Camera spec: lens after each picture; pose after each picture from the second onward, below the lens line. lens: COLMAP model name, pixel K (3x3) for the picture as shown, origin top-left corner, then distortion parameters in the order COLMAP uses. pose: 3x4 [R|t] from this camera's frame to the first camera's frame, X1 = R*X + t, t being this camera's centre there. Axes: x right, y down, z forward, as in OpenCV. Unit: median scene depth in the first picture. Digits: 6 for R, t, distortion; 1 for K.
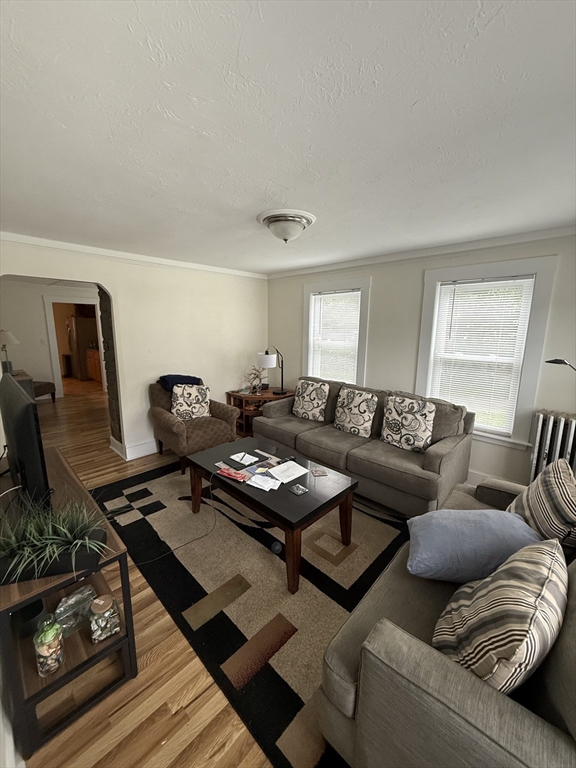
lens RADIAL K [[304.9, 0, 289.3], [0, 304.9, 384.5], [0, 0, 1]] dist [0.003544, -0.000008]
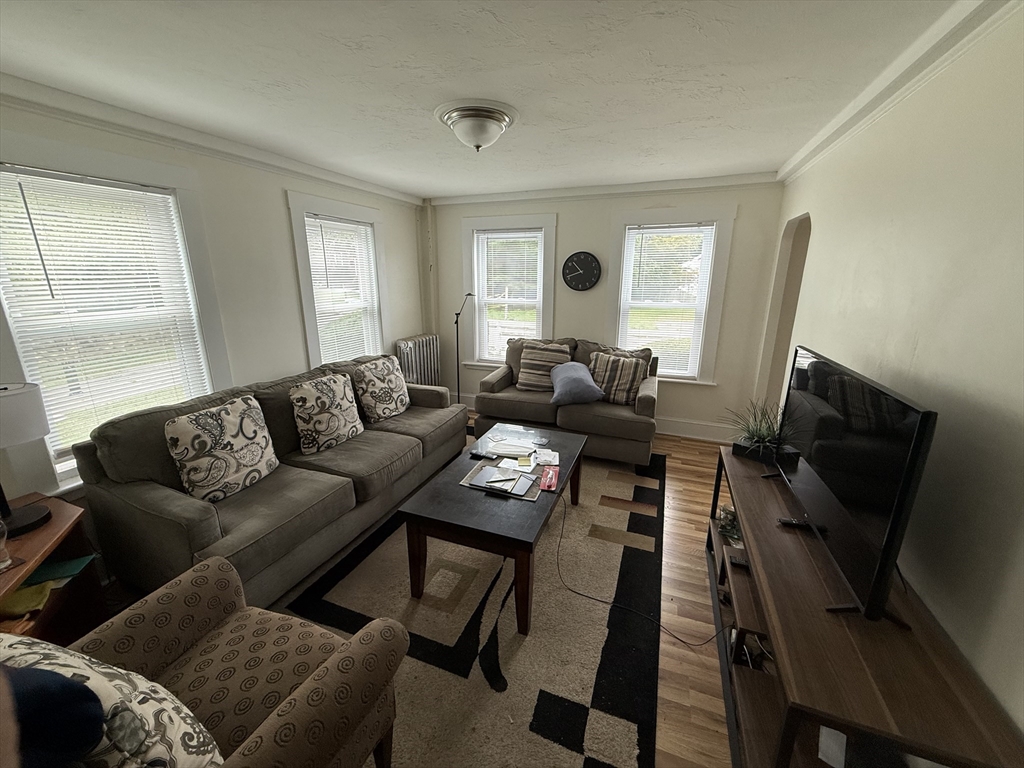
lens RADIAL K [[406.6, 0, 512.9], [0, 406.6, 380.7], [0, 0, 1]] dist [0.003544, -0.000008]
pose [[-0.393312, -0.264748, 0.880462, -0.747750], [0.143522, 0.928224, 0.343222, -0.229418], [-0.908134, 0.261359, -0.327085, 1.036477]]
